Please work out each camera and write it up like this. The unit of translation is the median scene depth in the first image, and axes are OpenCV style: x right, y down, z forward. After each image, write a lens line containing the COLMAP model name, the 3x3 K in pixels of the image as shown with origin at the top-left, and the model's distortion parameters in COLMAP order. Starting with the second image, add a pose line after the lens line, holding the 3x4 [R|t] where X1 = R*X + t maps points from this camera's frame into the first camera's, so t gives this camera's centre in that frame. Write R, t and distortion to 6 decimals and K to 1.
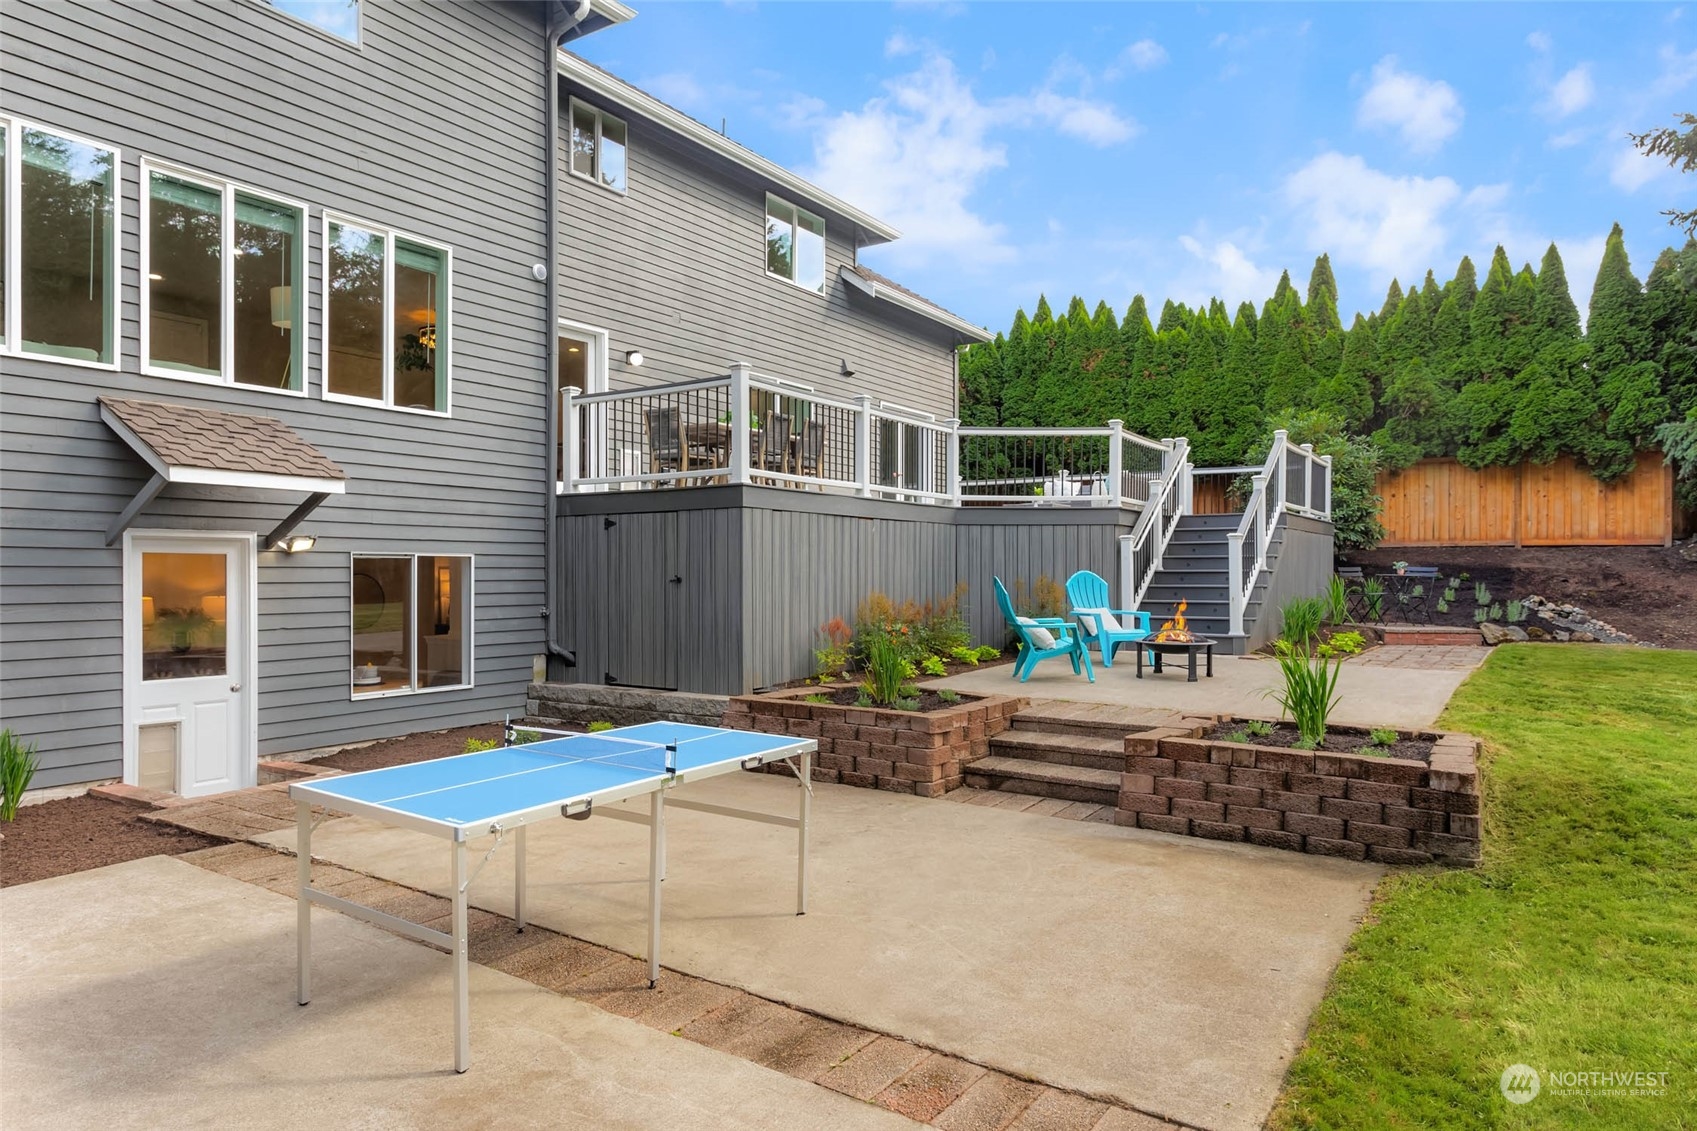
lens RADIAL K [[1048.2, 0, 844.0], [0, 1048.2, 569.5], [0, 0, 1]] dist [0.002361, 0.004176]
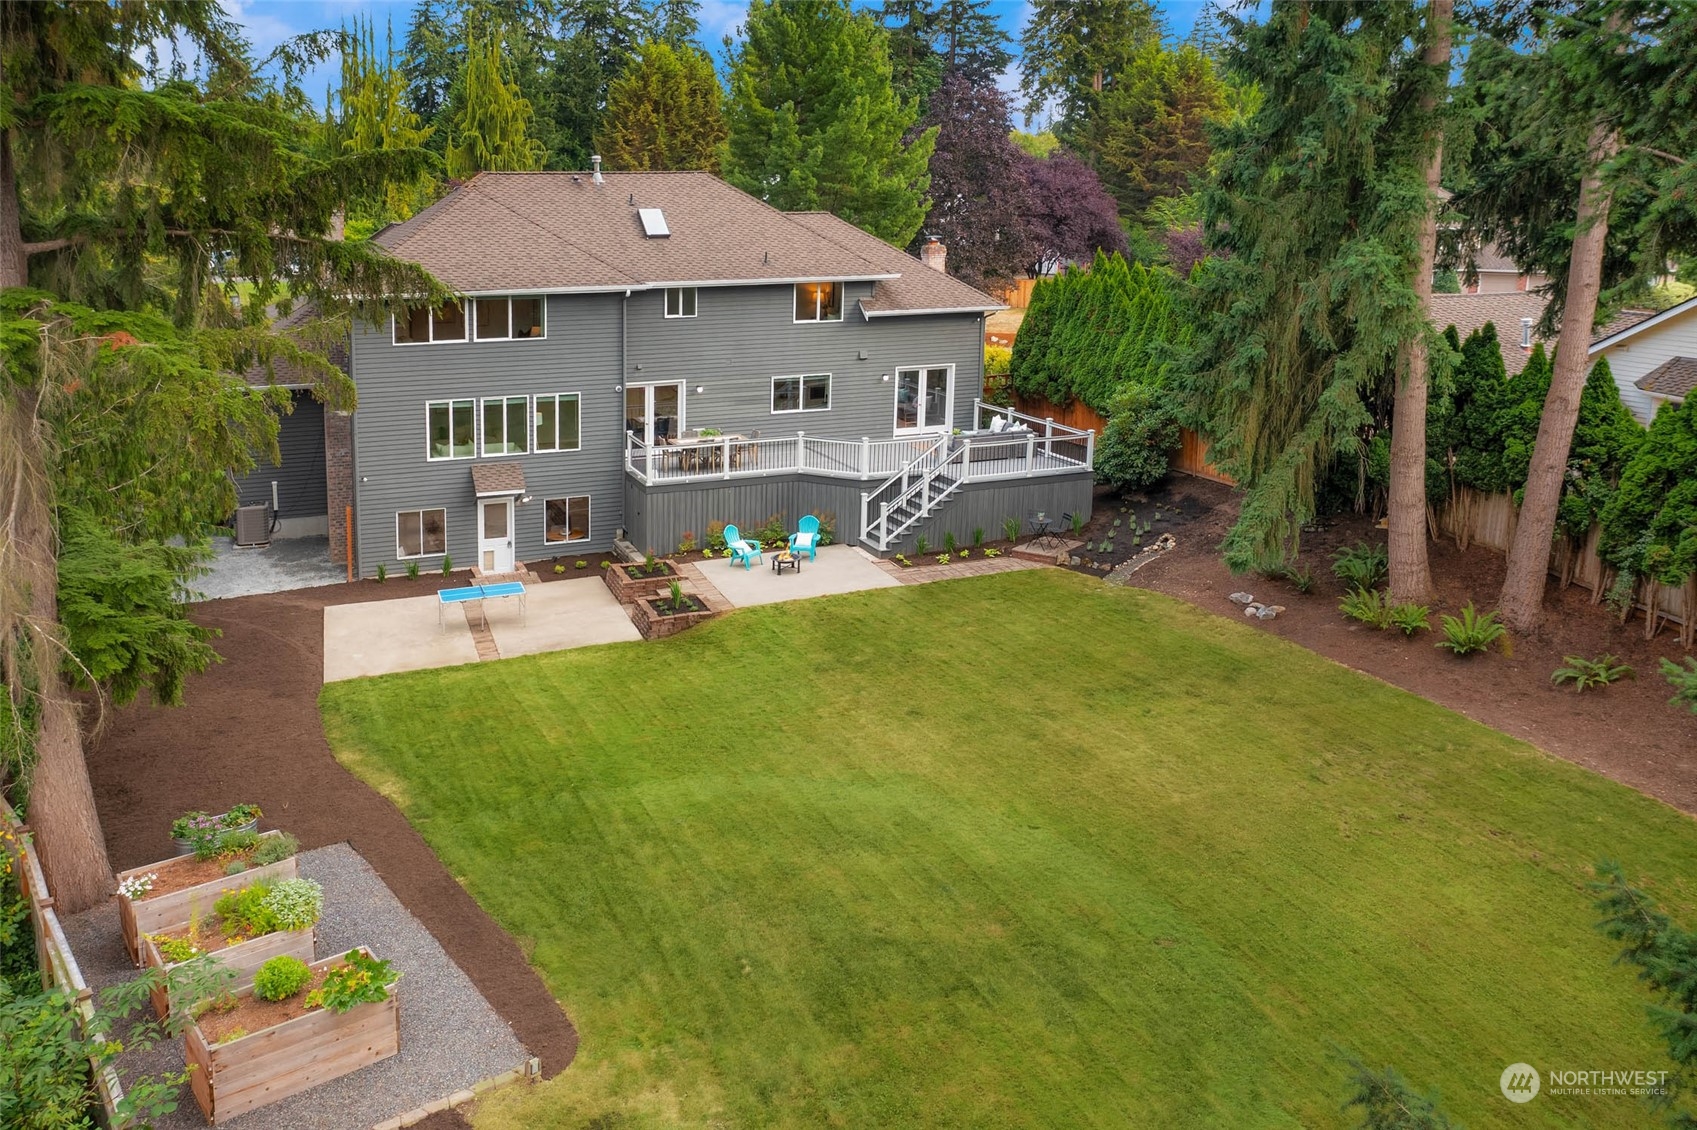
lens RADIAL K [[1231.4, 0, 849.2], [0, 1231.4, 551.3], [0, 0, 1]] dist [-0.019331, 0.010914]
pose [[0.843502, 0.130891, -0.520933, 2.116839], [-0.001066, 0.970260, 0.242064, -0.718129], [0.537124, -0.203627, 0.818556, -1.469107]]
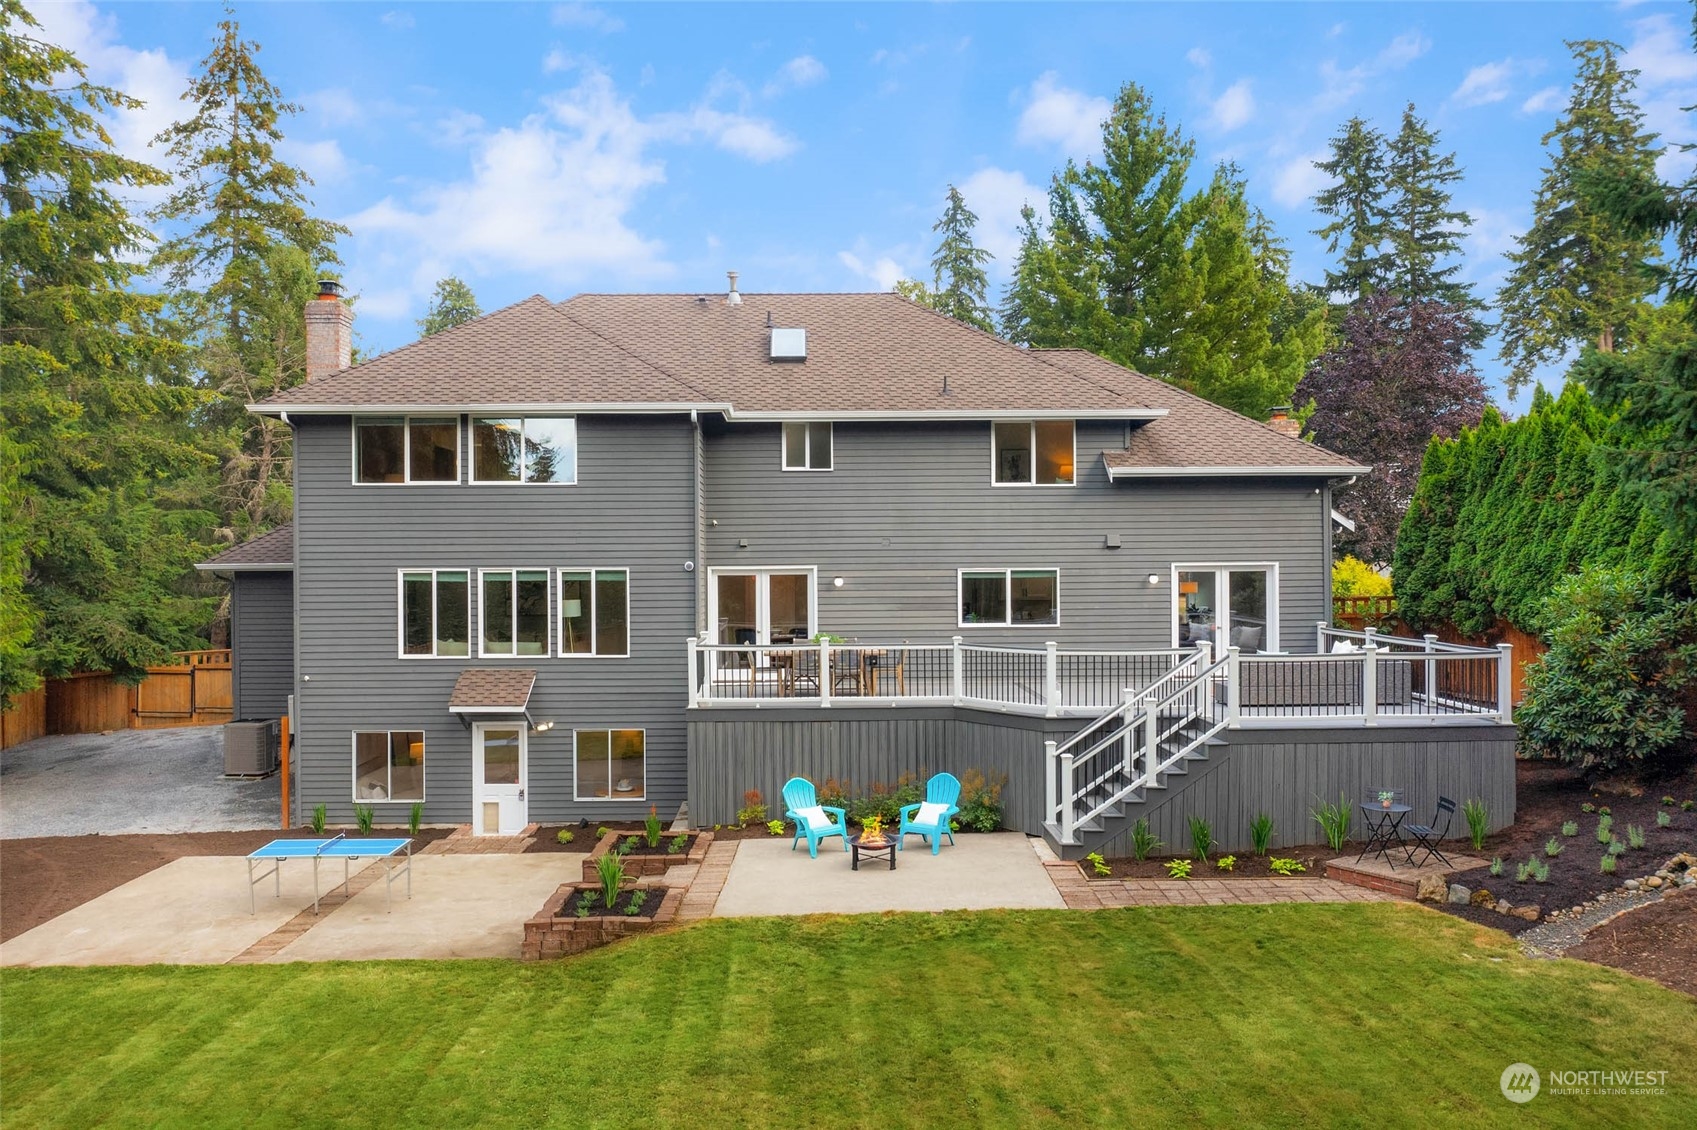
lens RADIAL K [[1231.4, 0, 848.8], [0, 1231.4, 581.6], [0, 0, 1]] dist [-0.019331, 0.010914]
pose [[0.583995, -0.002907, -0.811752, 1.724191], [0.002266, 0.999996, -0.001951, -0.286921], [0.811754, -0.000700, 0.583999, 0.028908]]
